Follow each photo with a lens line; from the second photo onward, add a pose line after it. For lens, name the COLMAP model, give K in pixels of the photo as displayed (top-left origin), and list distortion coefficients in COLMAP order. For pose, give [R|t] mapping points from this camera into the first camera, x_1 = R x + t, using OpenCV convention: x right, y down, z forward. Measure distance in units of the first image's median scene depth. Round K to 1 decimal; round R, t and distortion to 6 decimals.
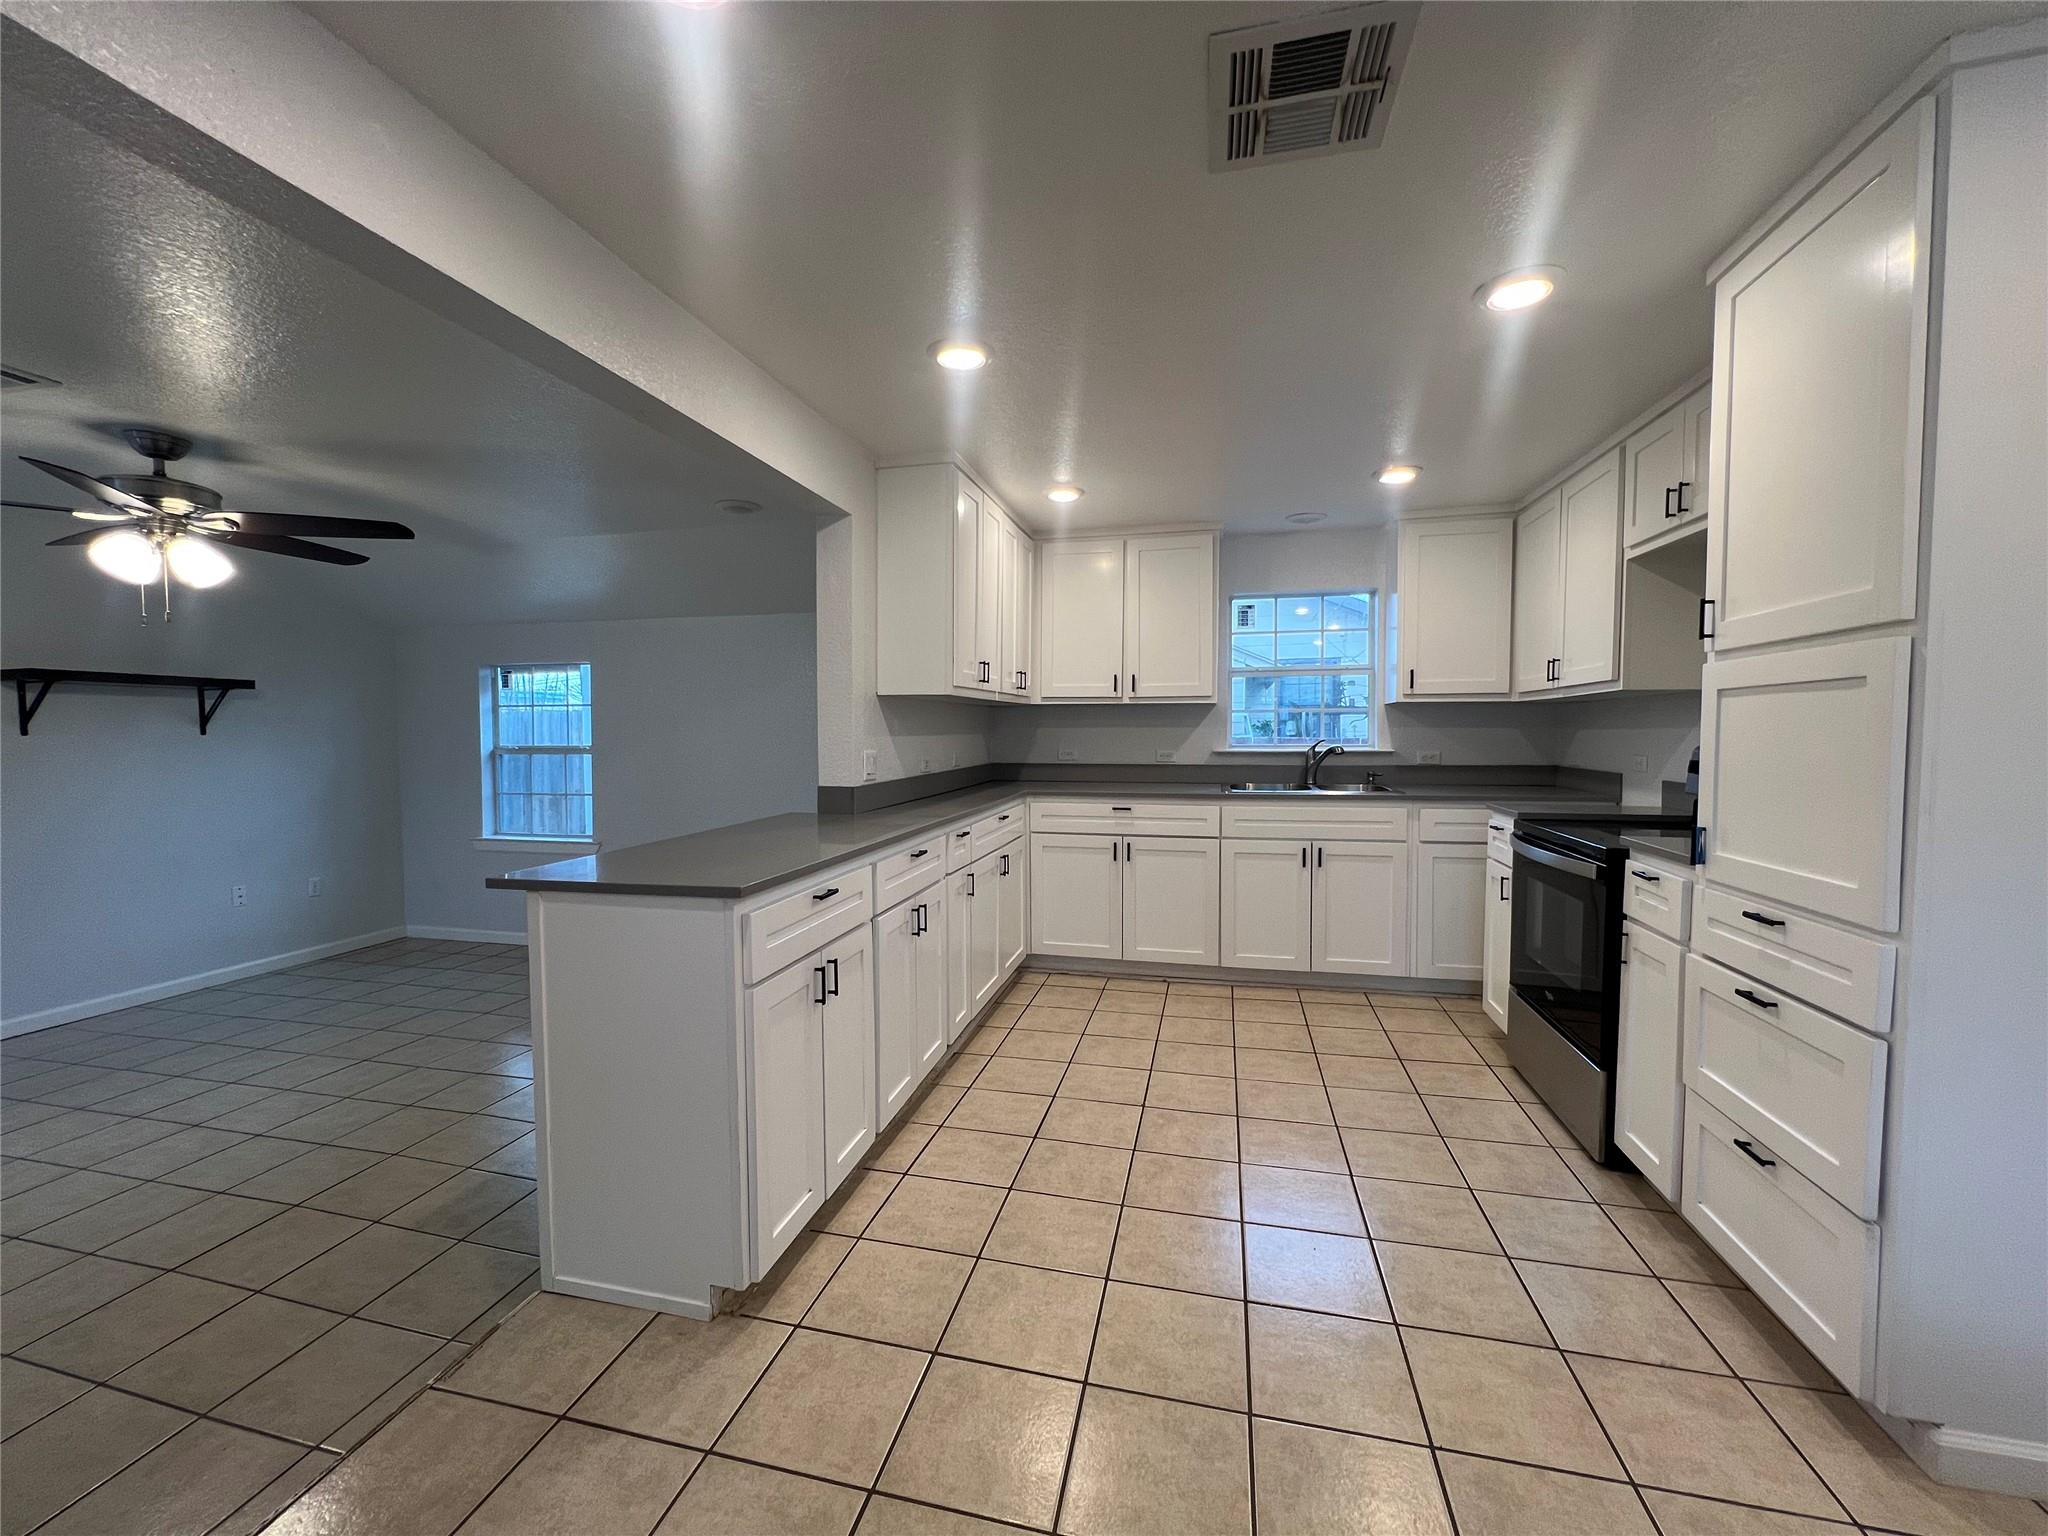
lens RADIAL K [[821.4, 0, 1018.2], [0, 821.4, 761.9], [0, 0, 1]] dist [-0.002123, 0.000105]
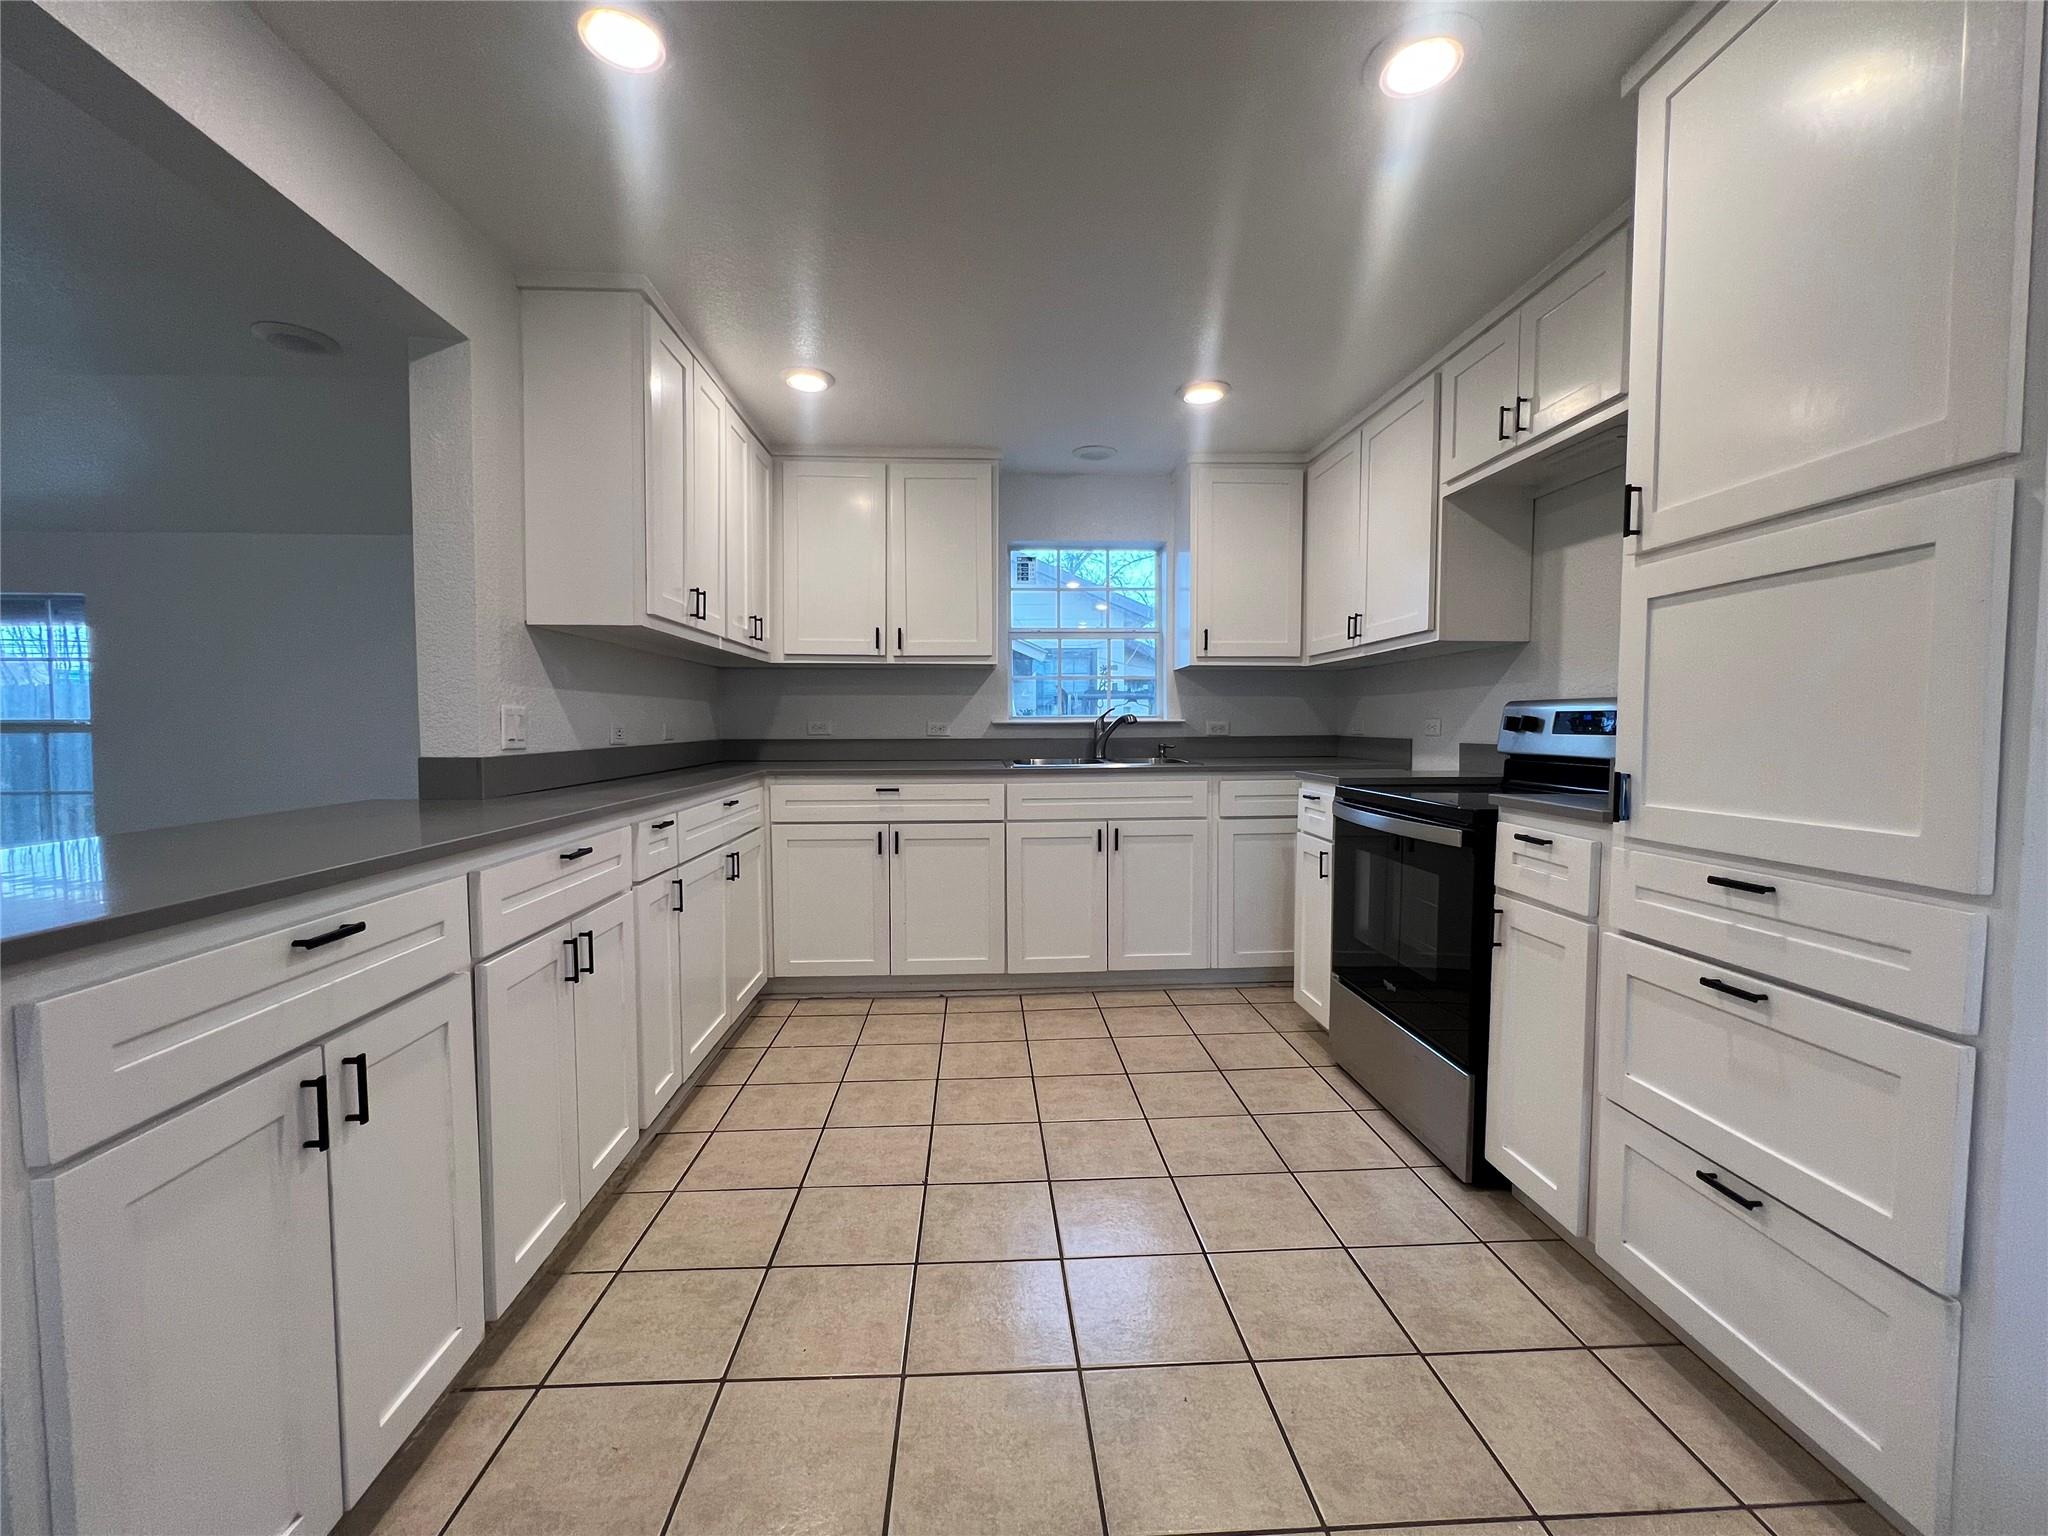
lens RADIAL K [[821.4, 0, 1018.2], [0, 821.4, 761.9], [0, 0, 1]] dist [-0.002123, 0.000105]
pose [[0.958021, -0.012580, 0.286421, 0.022002], [0.011276, 0.999917, 0.006203, 0.032041], [-0.286475, -0.002713, 0.958084, 0.229460]]
